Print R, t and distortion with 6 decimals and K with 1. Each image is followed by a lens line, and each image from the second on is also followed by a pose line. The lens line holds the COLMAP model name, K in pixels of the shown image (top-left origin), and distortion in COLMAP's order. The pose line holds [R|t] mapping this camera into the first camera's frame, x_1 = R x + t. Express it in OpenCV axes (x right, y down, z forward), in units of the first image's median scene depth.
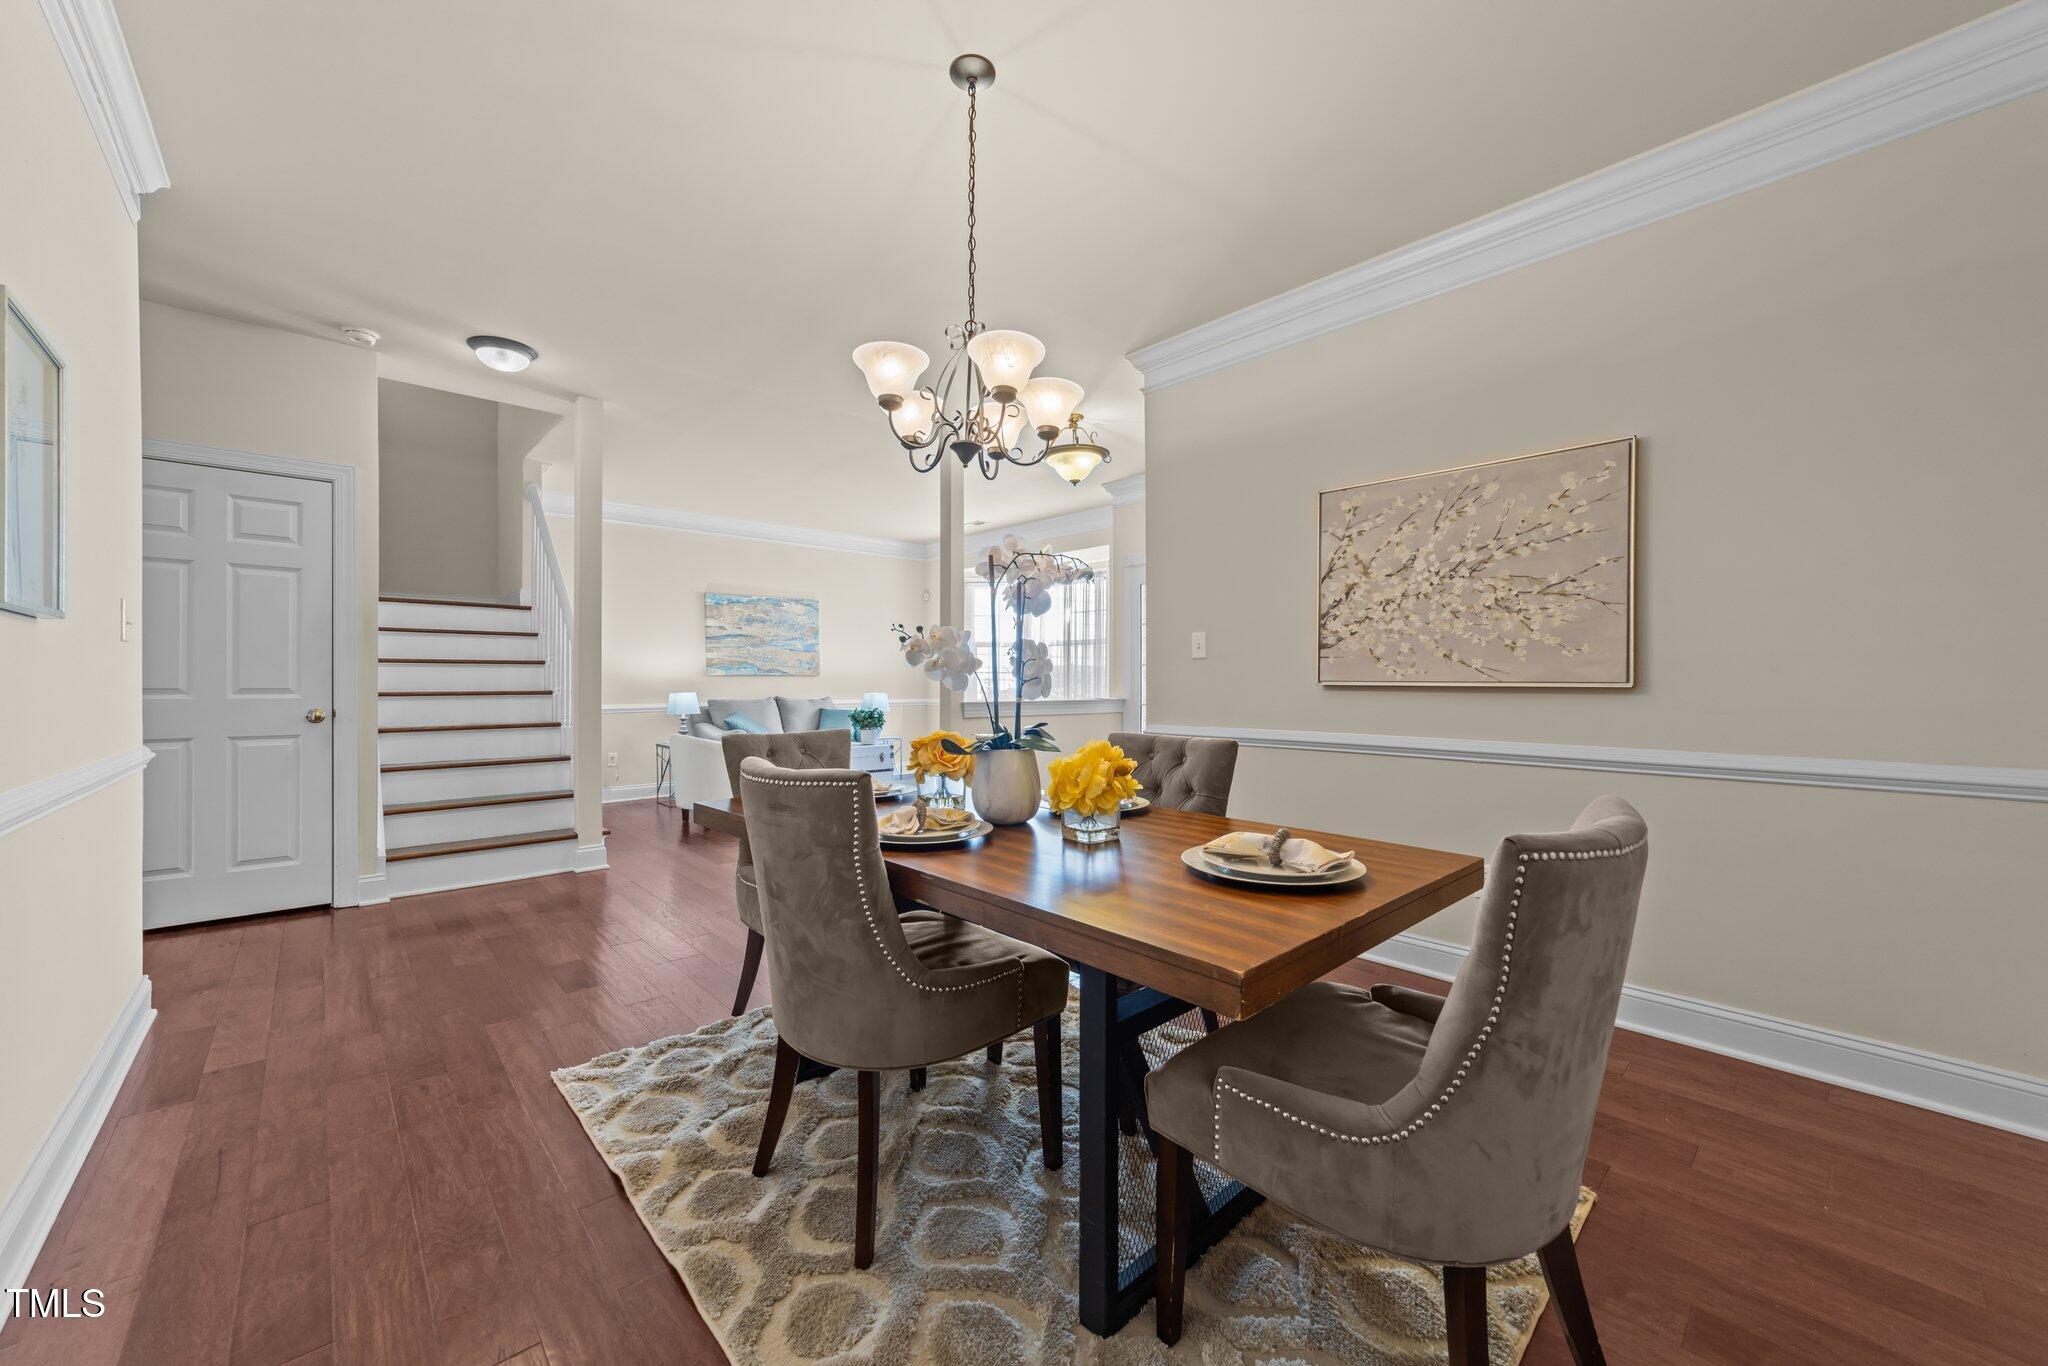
lens RADIAL K [[785.4, 0, 1019.8], [0, 785.4, 681.4], [0, 0, 1]] dist [0.000748, 0.001464]
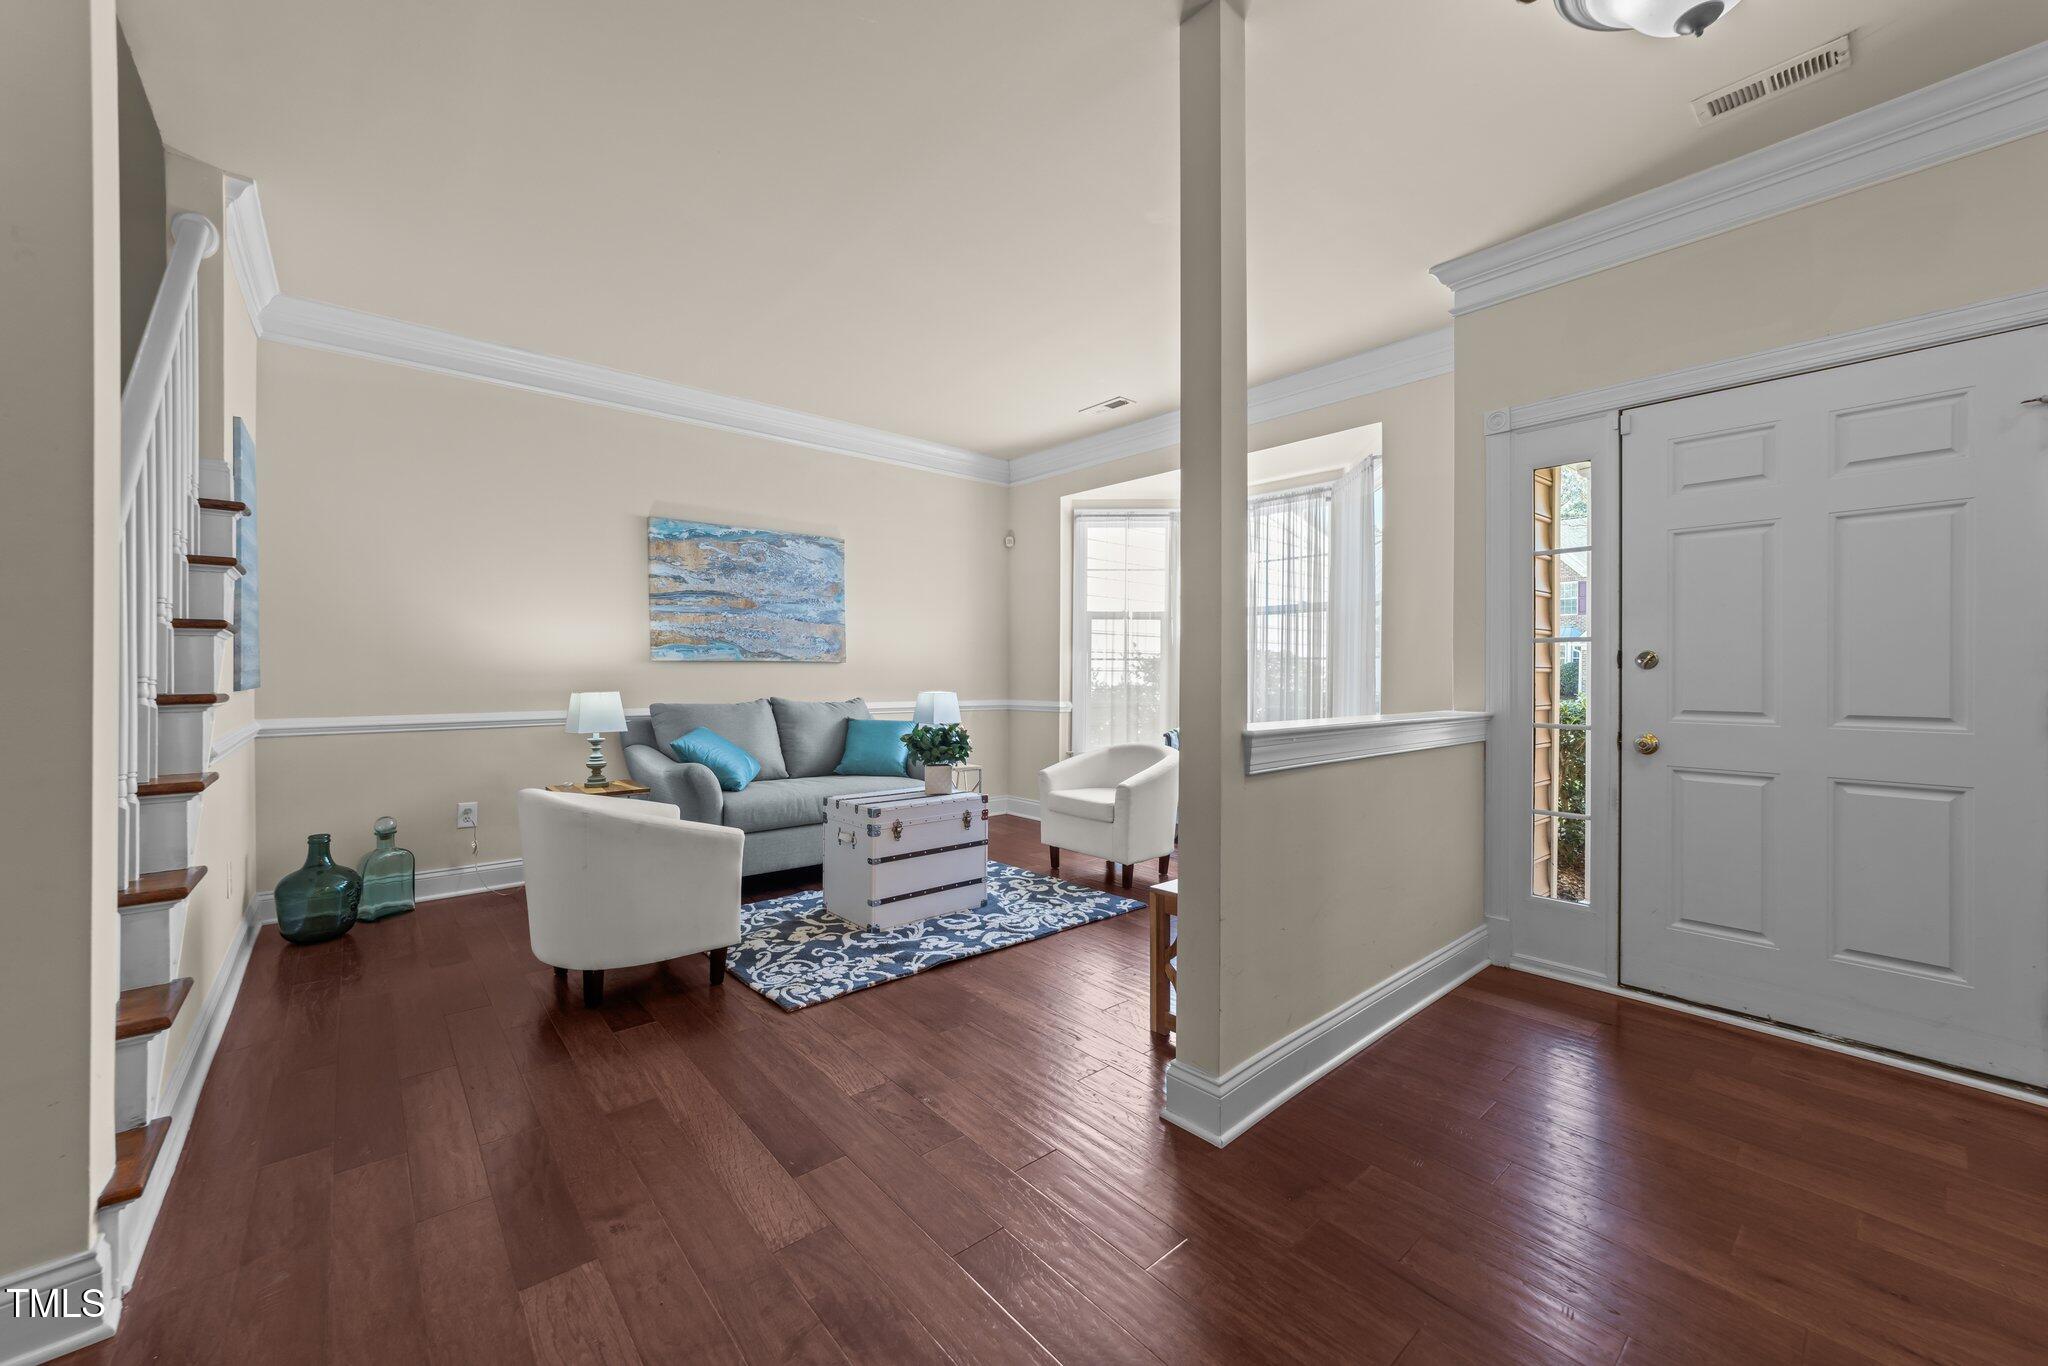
lens RADIAL K [[785.4, 0, 1018.8], [0, 785.4, 671.7], [0, 0, 1]] dist [0.000748, 0.001464]
pose [[0.999726, 0.004626, -0.022964, -0.114526], [-0.004615, 0.999989, 0.000523, -0.001422], [0.022966, -0.000417, 0.999736, 0.425152]]
